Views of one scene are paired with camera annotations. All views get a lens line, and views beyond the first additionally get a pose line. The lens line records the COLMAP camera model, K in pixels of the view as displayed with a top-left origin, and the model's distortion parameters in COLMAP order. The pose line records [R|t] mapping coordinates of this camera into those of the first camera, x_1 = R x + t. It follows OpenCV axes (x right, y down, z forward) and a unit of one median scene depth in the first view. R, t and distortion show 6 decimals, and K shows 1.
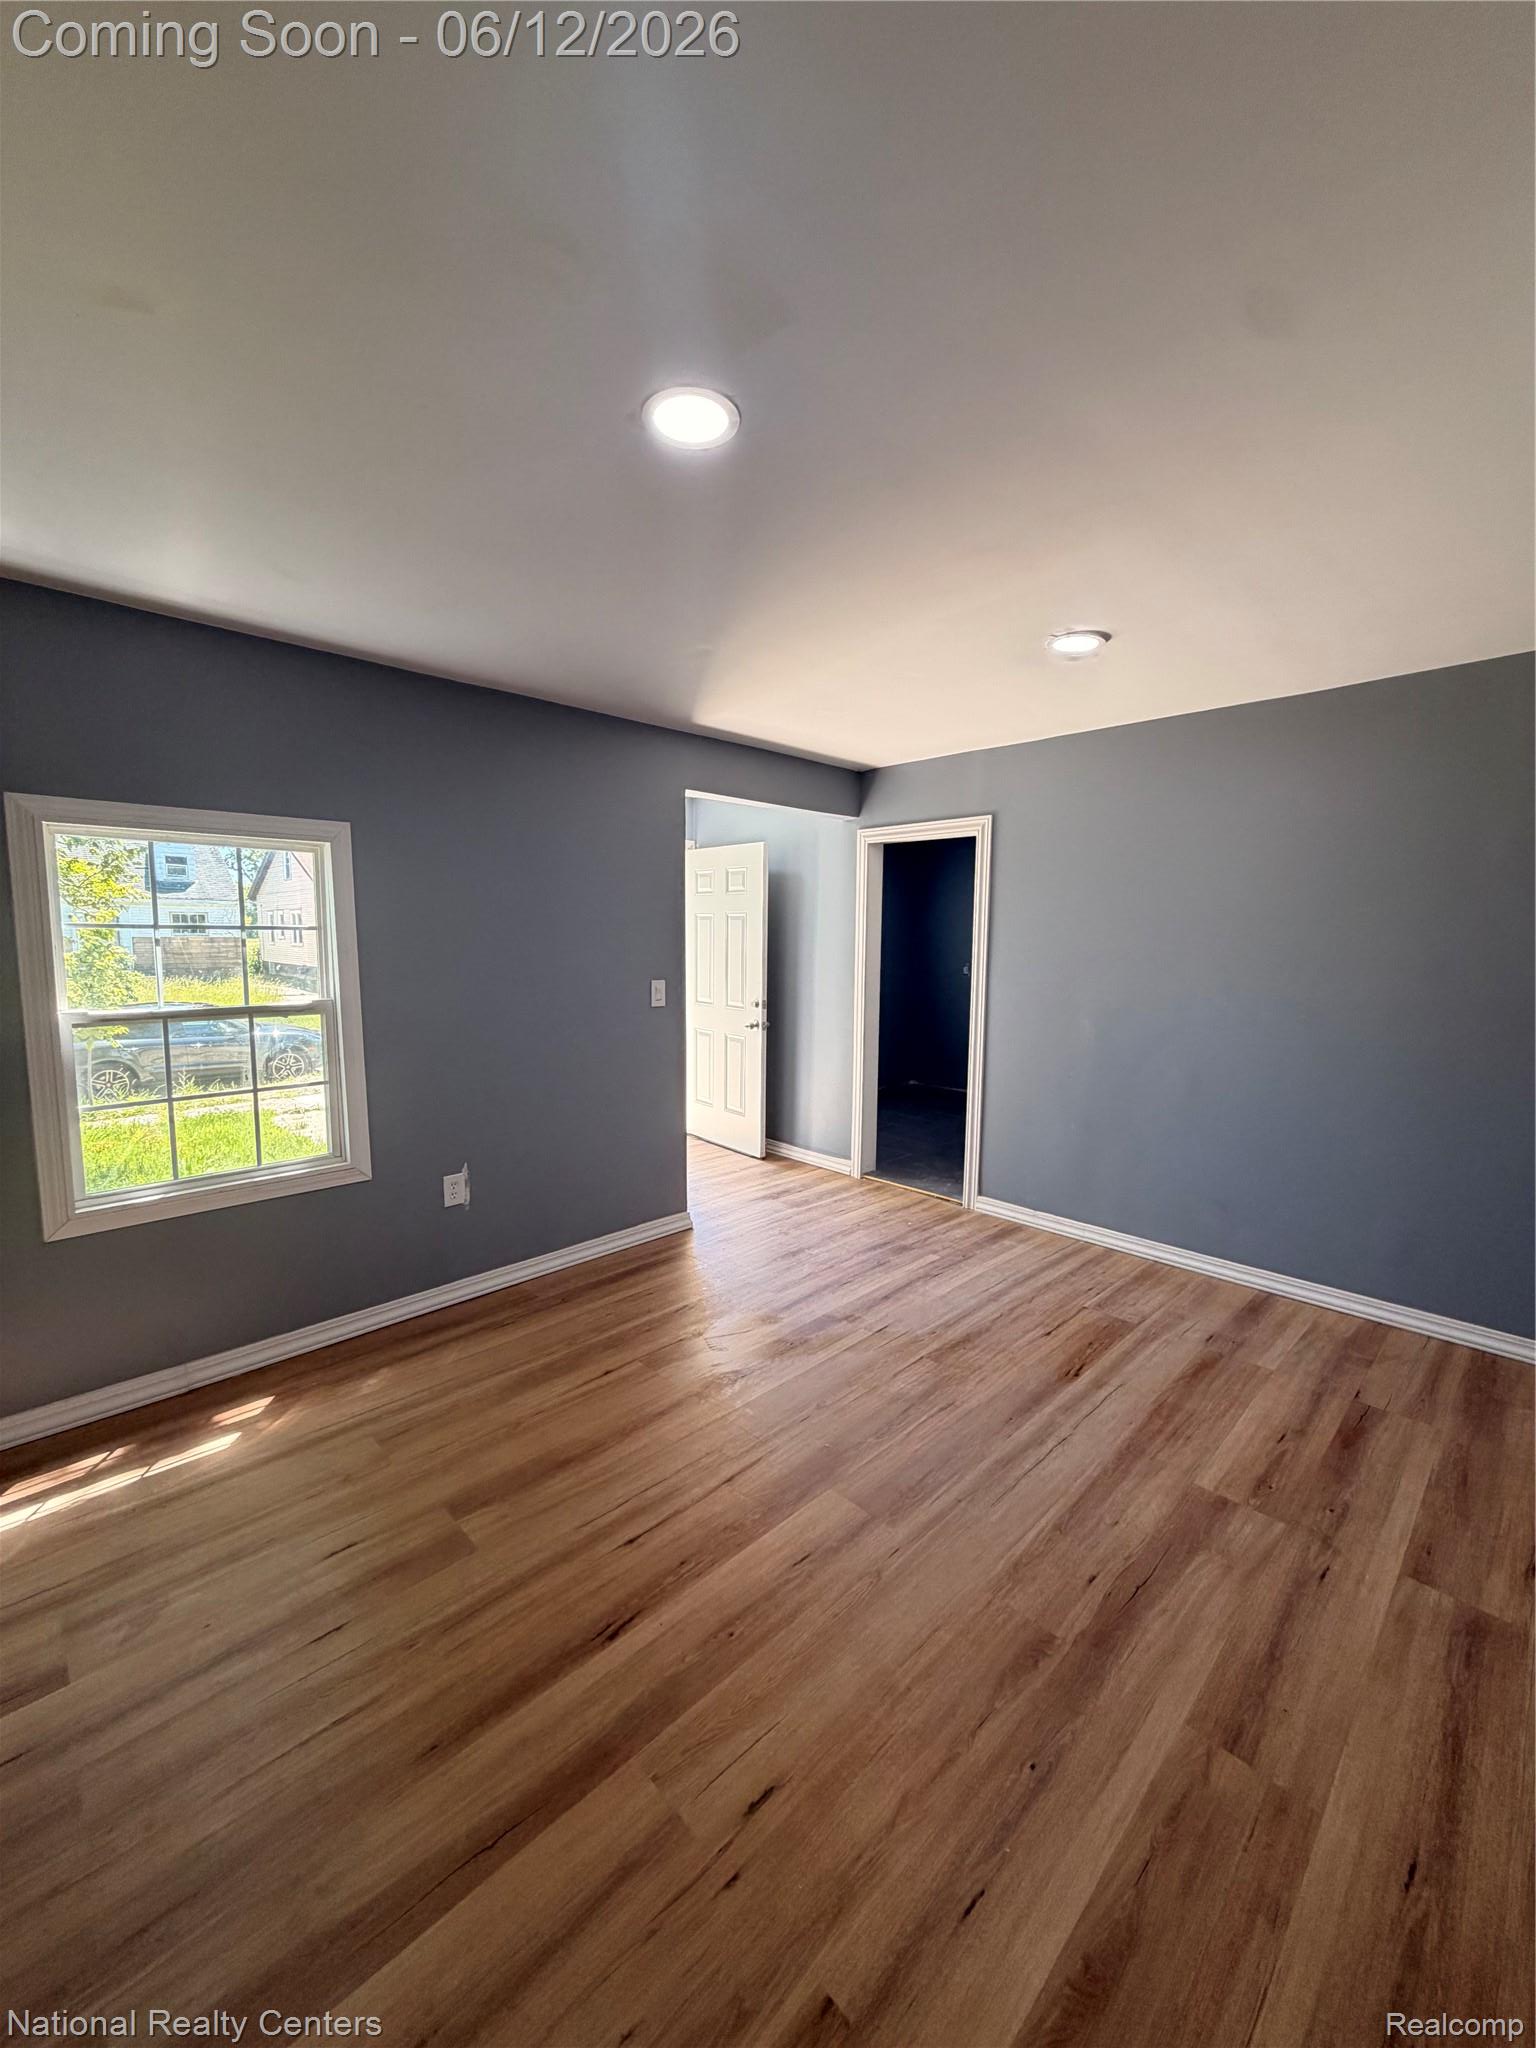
lens RADIAL K [[814.8, 0, 766.3], [0, 814.8, 1018.4], [0, 0, 1]] dist [0.000571, 0.000133]
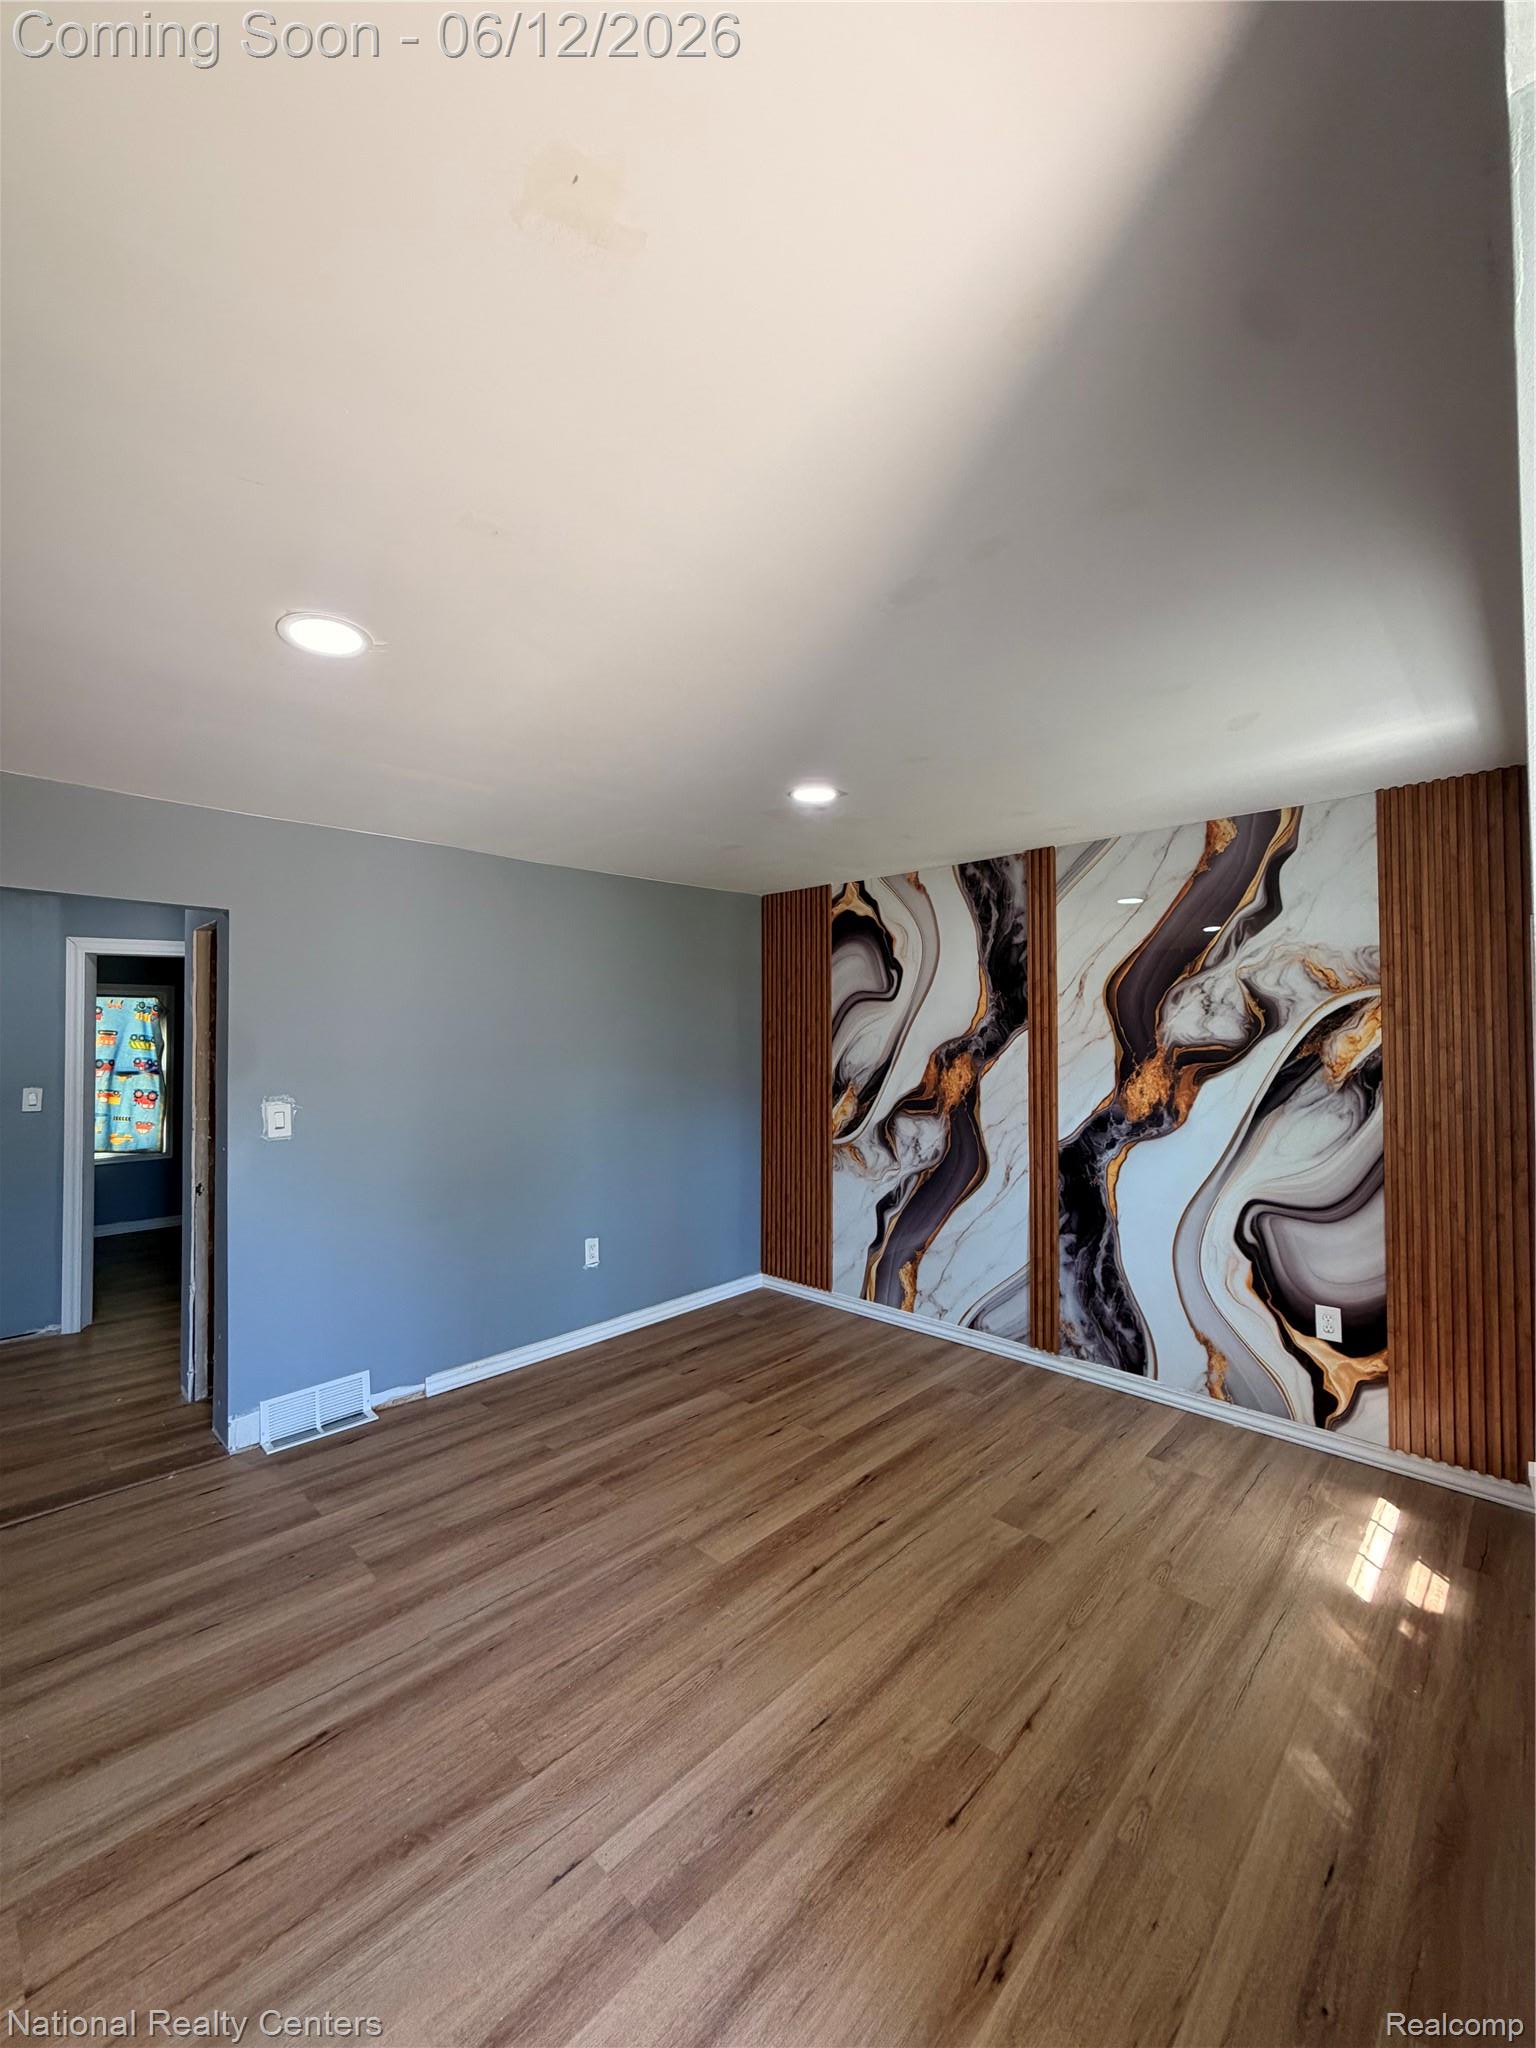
lens RADIAL K [[816.6, 0, 768.5], [0, 816.6, 1020.2], [0, 0, 1]] dist [-0.000646, 0.000316]
pose [[-0.999666, -0.002129, -0.025749, 0.046542], [-0.004318, 0.996349, 0.085266, -0.256883], [0.025473, 0.085349, -0.996025, 2.096625]]
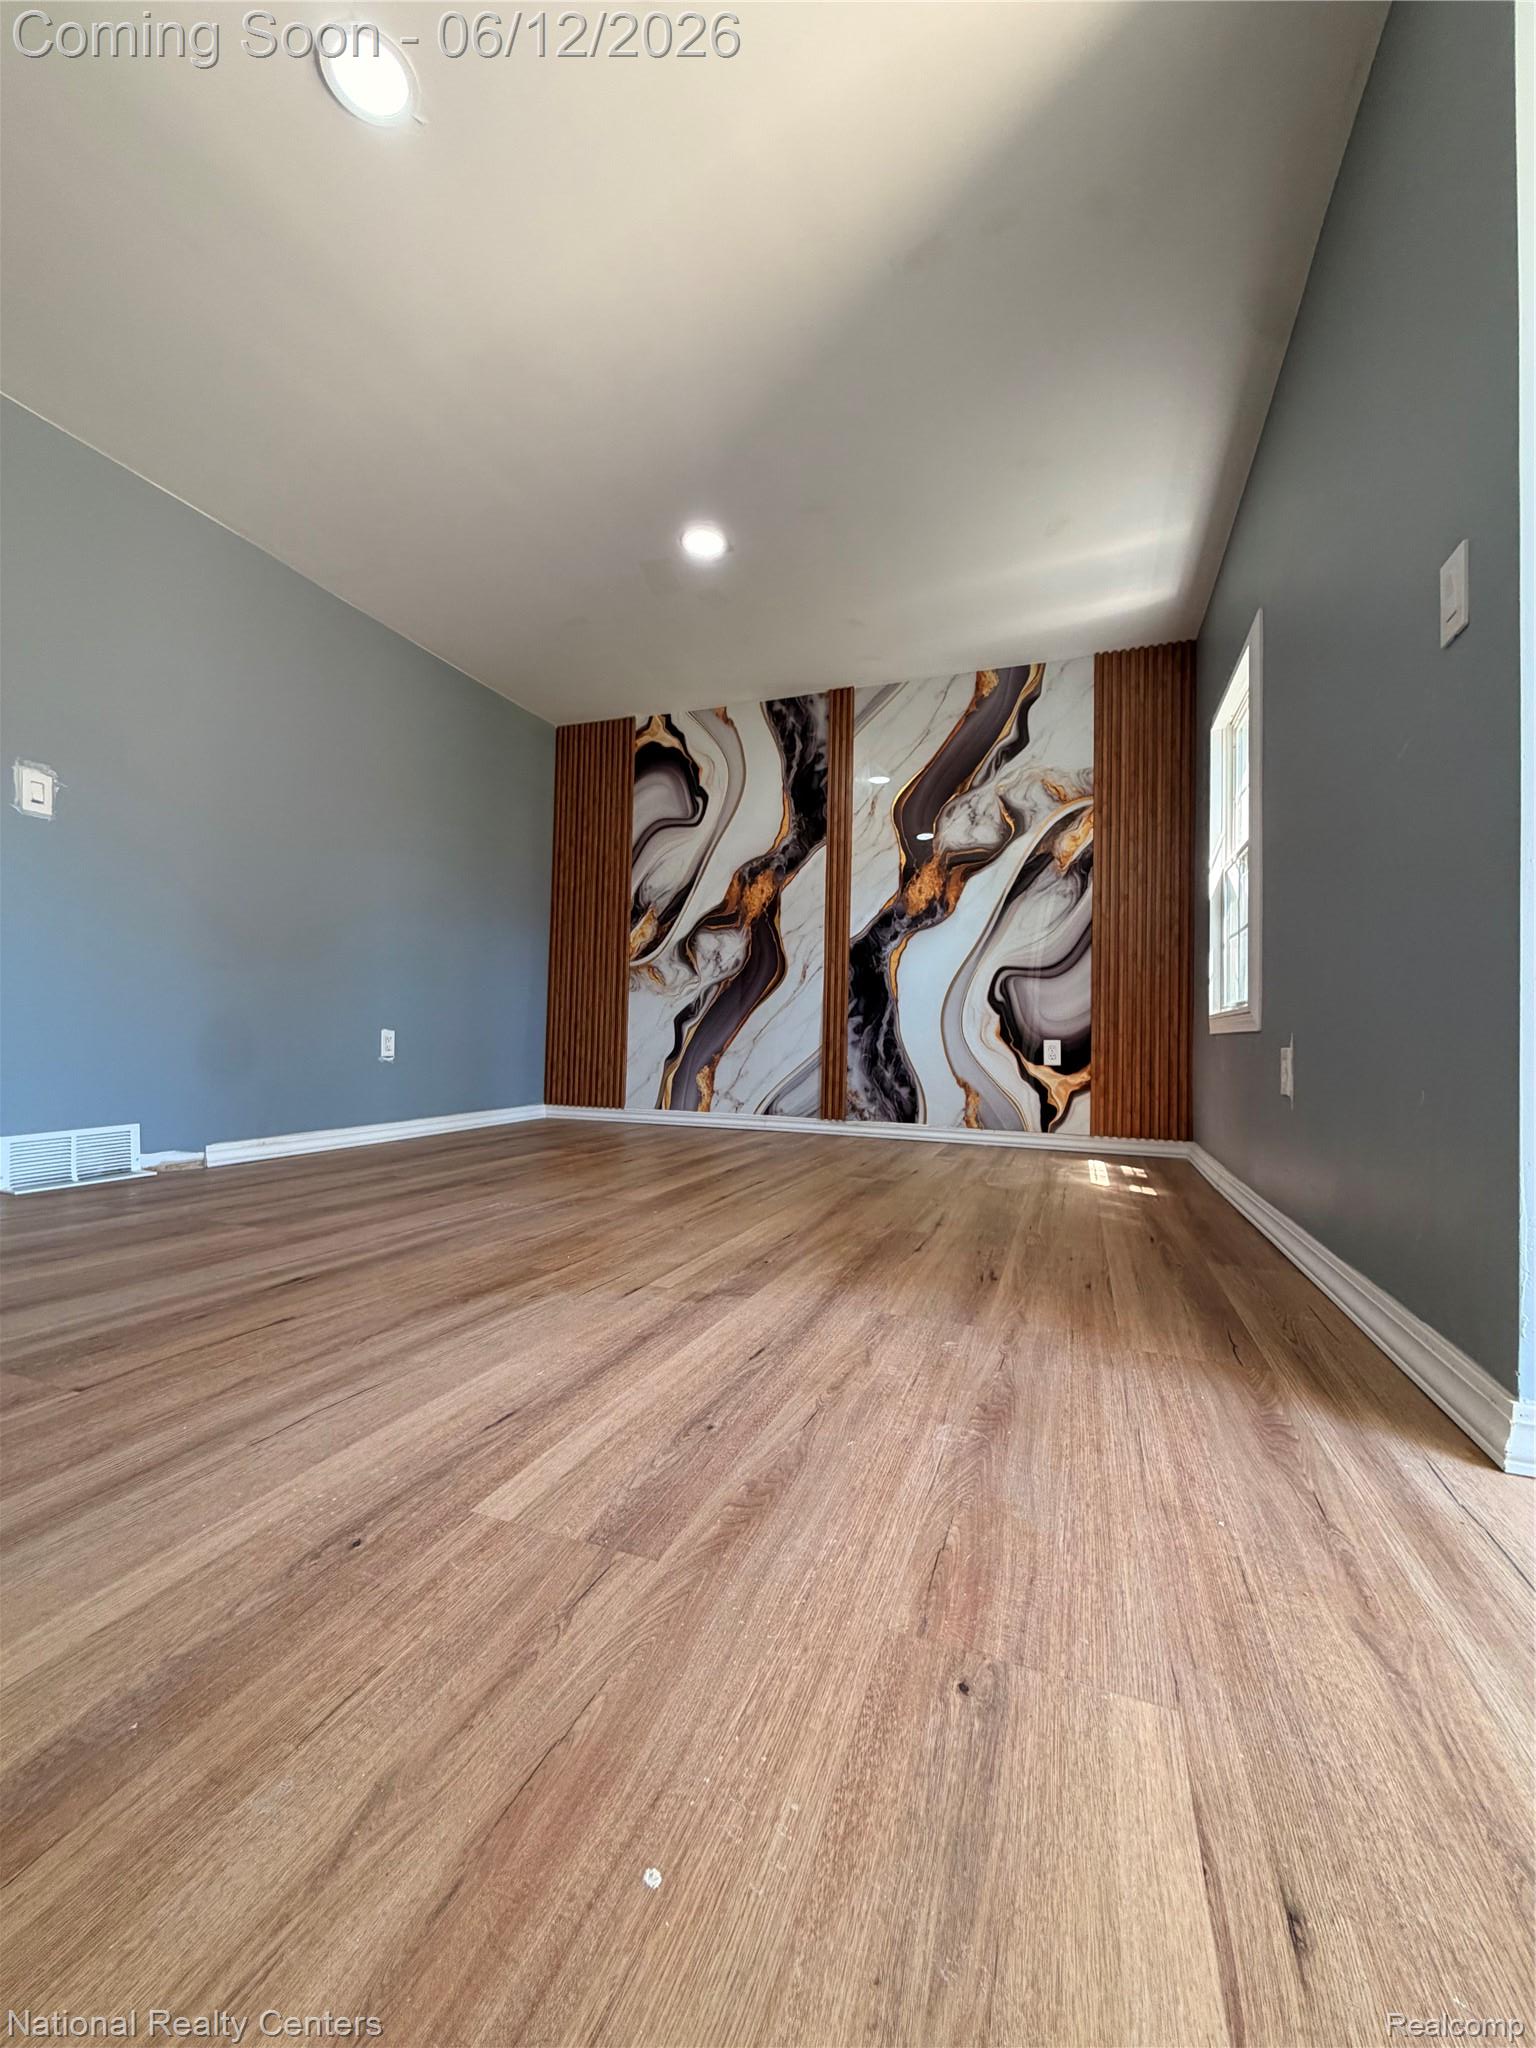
lens RADIAL K [[816.6, 0, 768.5], [0, 816.6, 1020.2], [0, 0, 1]] dist [-0.000646, 0.000316]
pose [[-0.906281, -0.035307, -0.421198, 0.422405], [-0.070597, 0.995151, 0.068483, 0.234514], [0.416738, 0.091800, -0.904379, 2.170229]]
